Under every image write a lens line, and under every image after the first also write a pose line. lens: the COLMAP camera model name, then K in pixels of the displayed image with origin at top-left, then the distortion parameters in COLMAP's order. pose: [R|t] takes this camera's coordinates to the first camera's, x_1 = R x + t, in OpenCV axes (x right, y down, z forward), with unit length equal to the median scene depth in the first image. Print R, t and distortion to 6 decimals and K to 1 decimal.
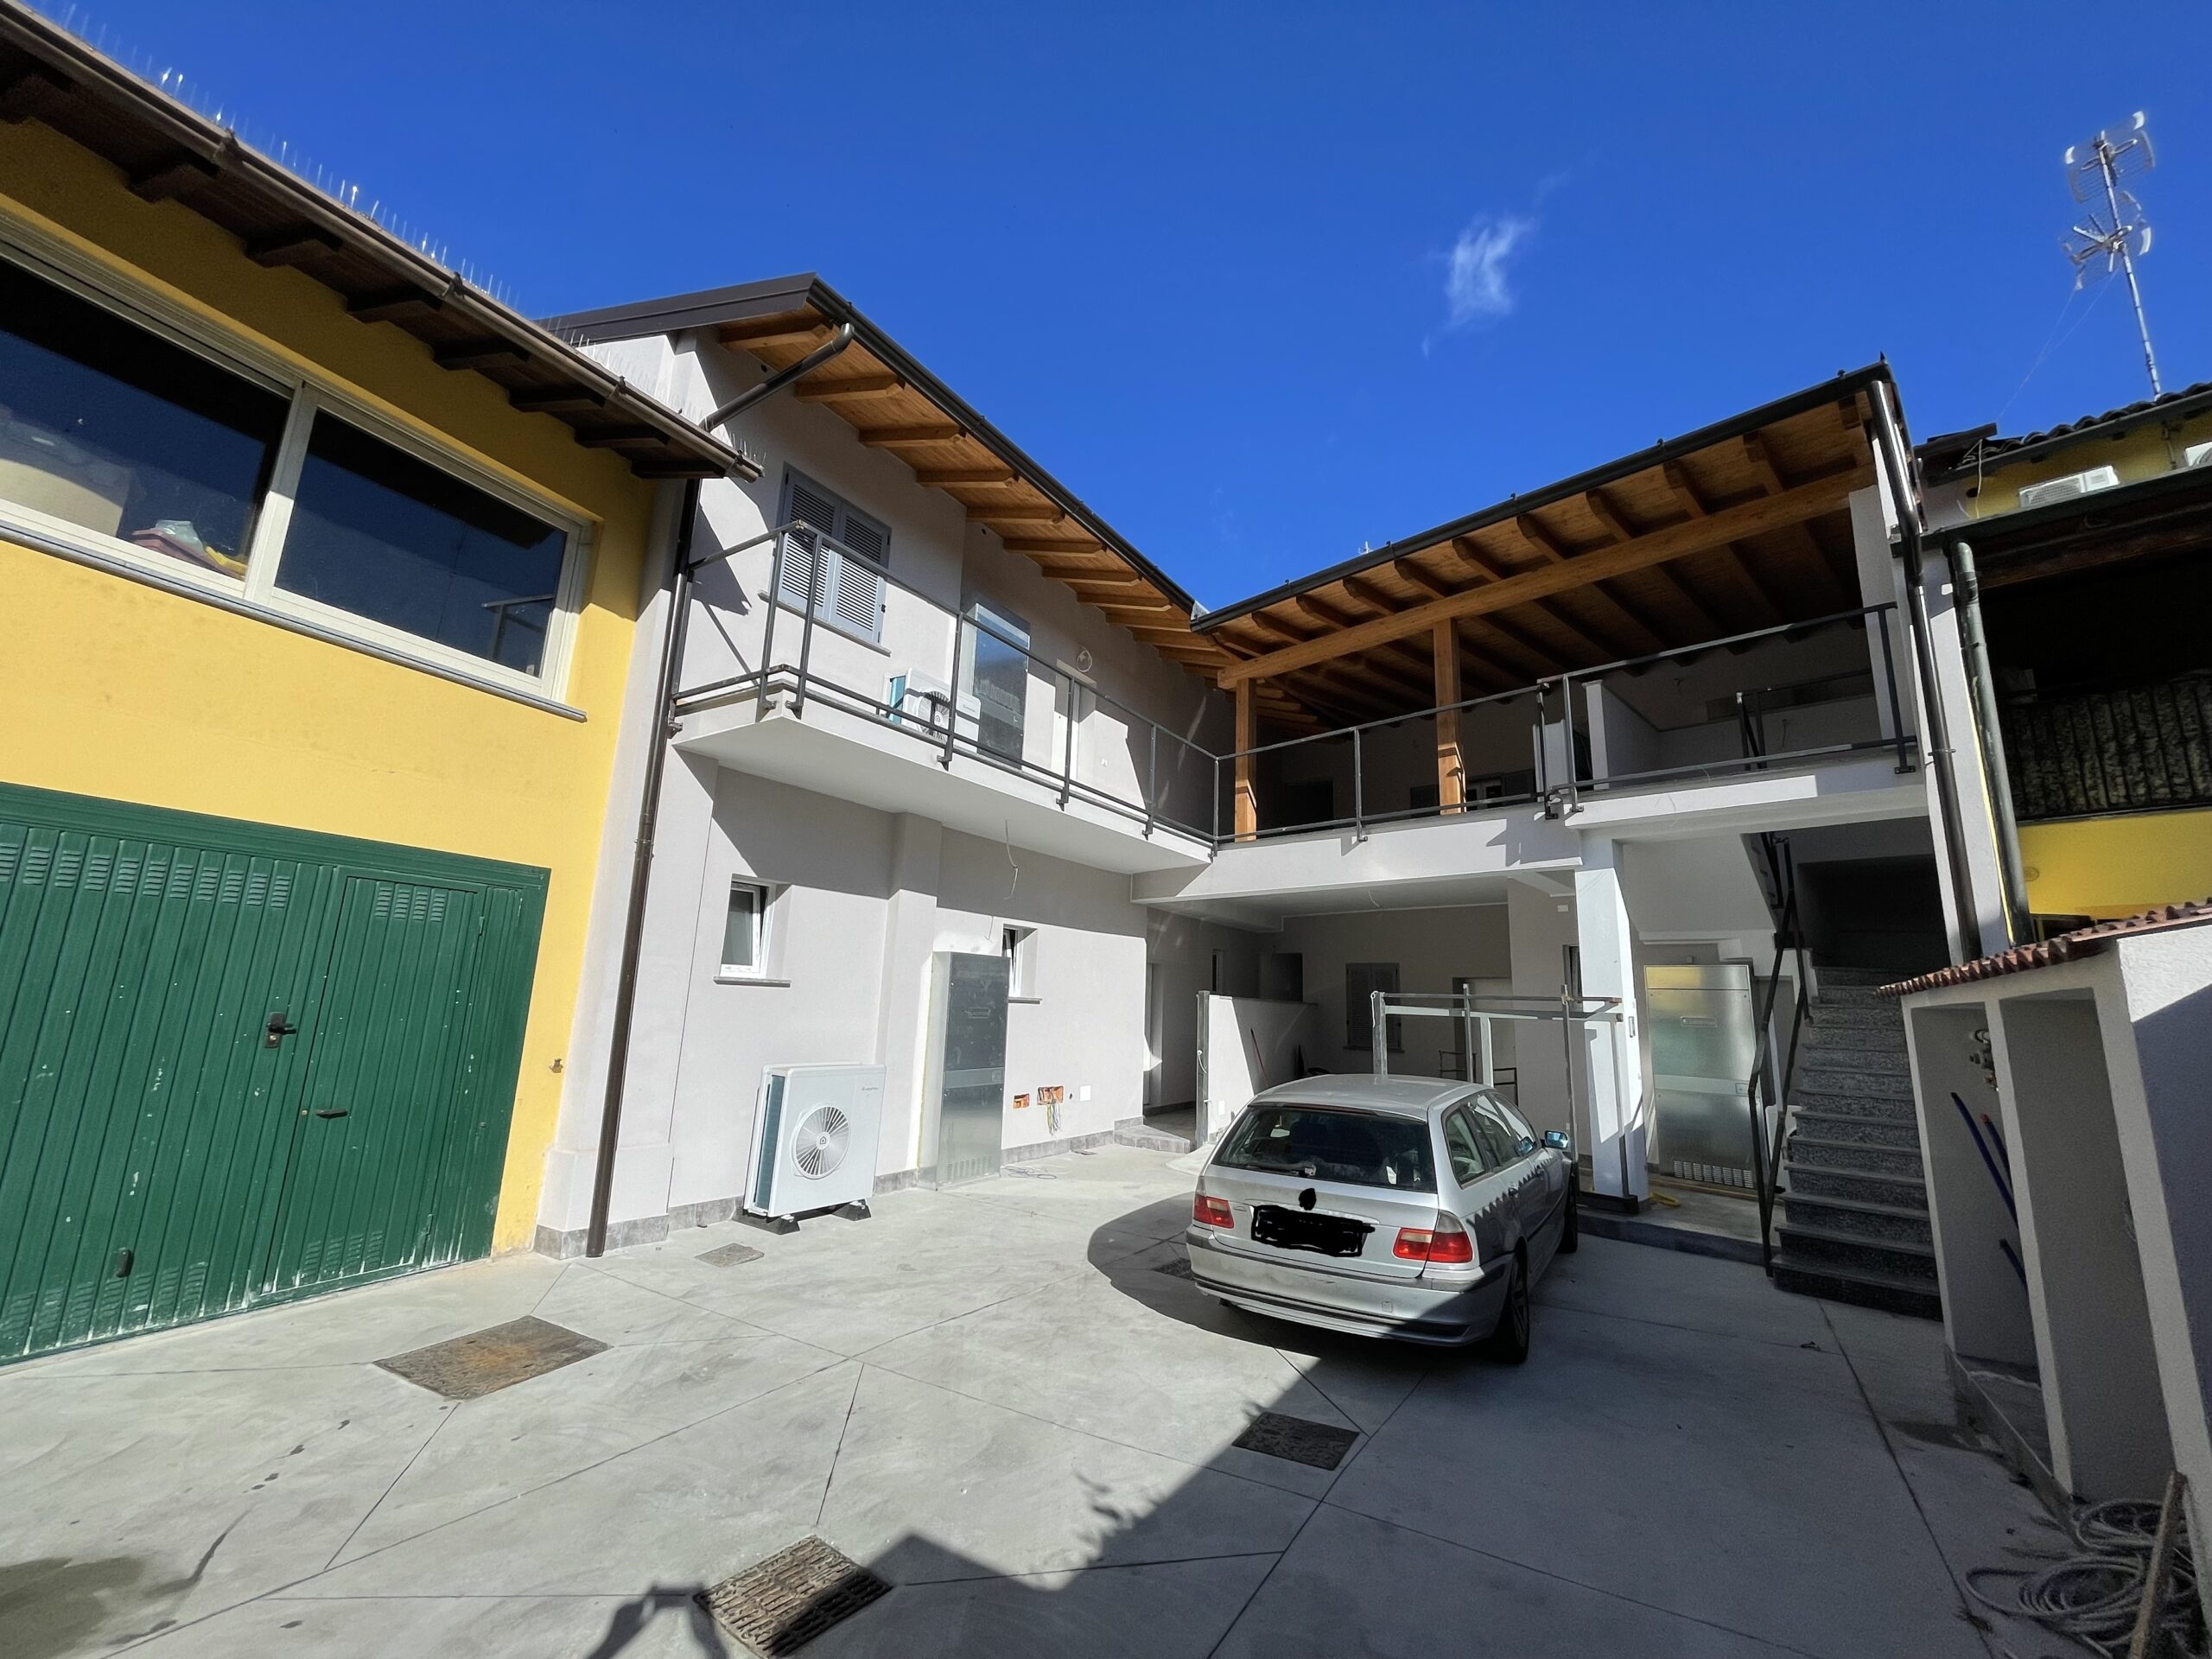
lens RADIAL K [[887.2, 0, 1097.6], [0, 887.2, 827.8], [0, 0, 1]] dist [-0.006937, 0.000268]
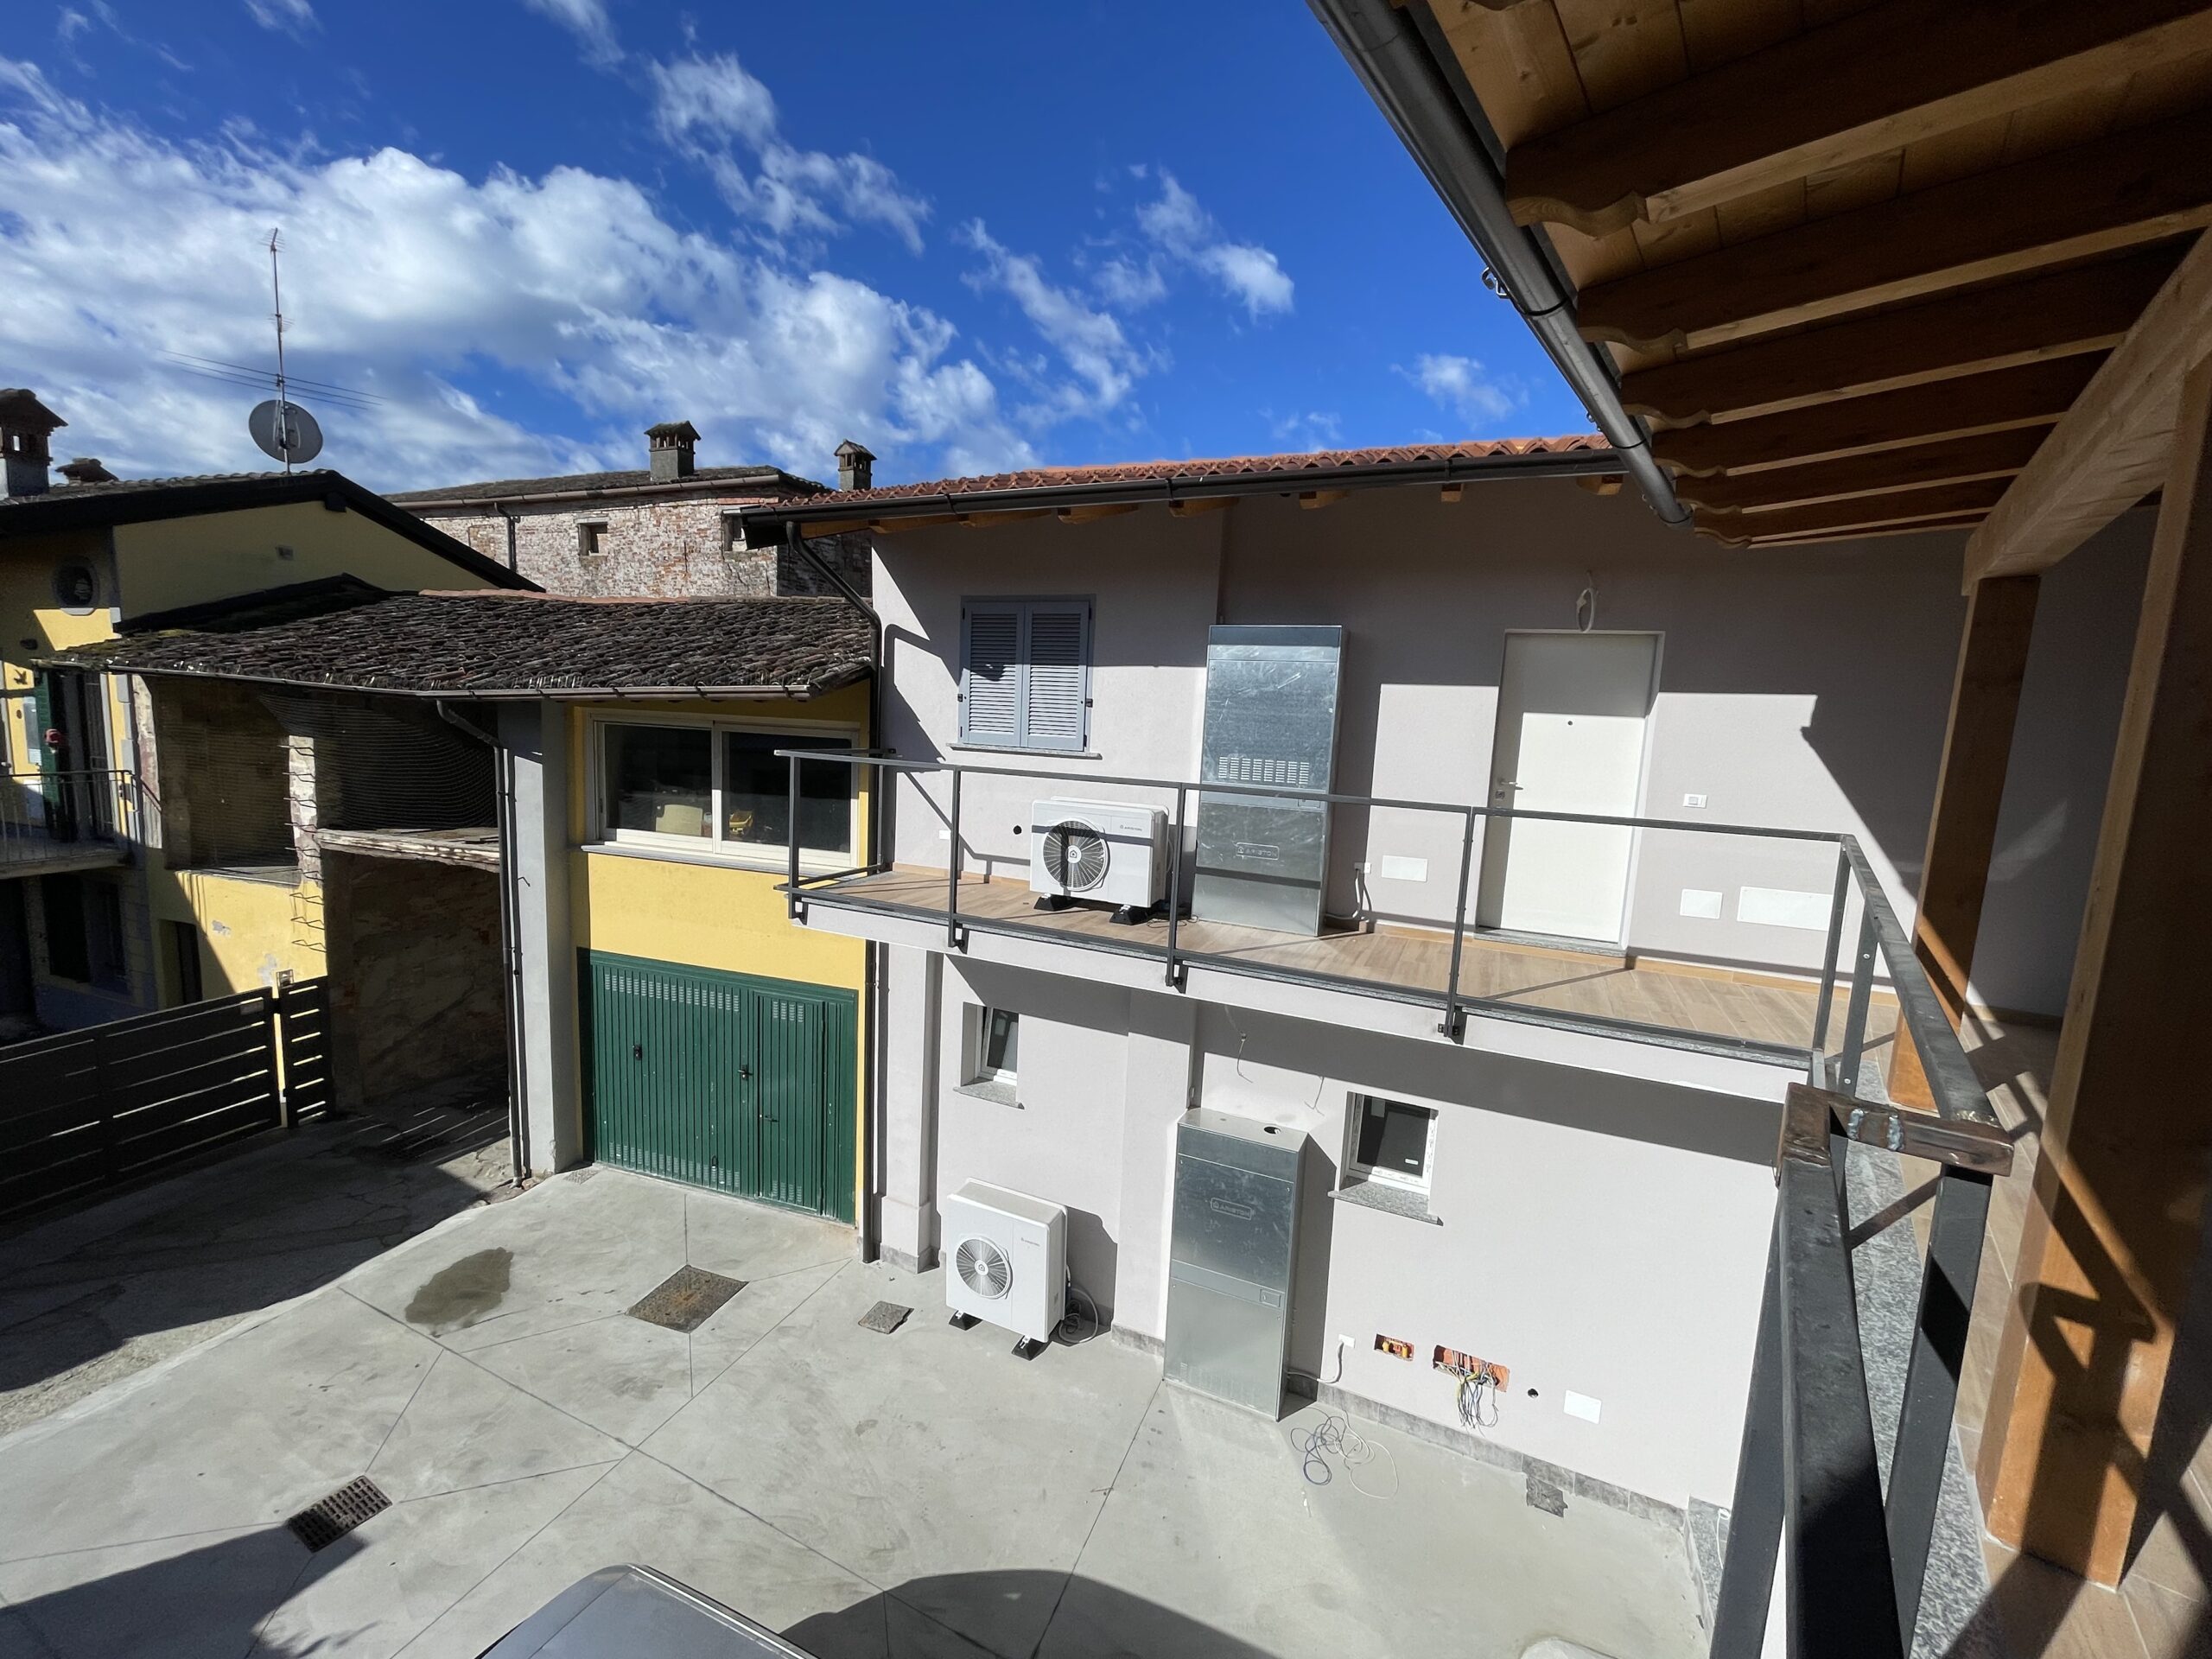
lens RADIAL K [[887.2, 0, 1097.1], [0, 887.2, 825.3], [0, 0, 1]] dist [-0.006937, 0.000268]
pose [[0.148091, 0.094654, -0.984434, 0.893907], [0.156499, 0.980624, 0.117830, -0.349641], [0.976513, -0.171513, 0.130408, 1.331684]]
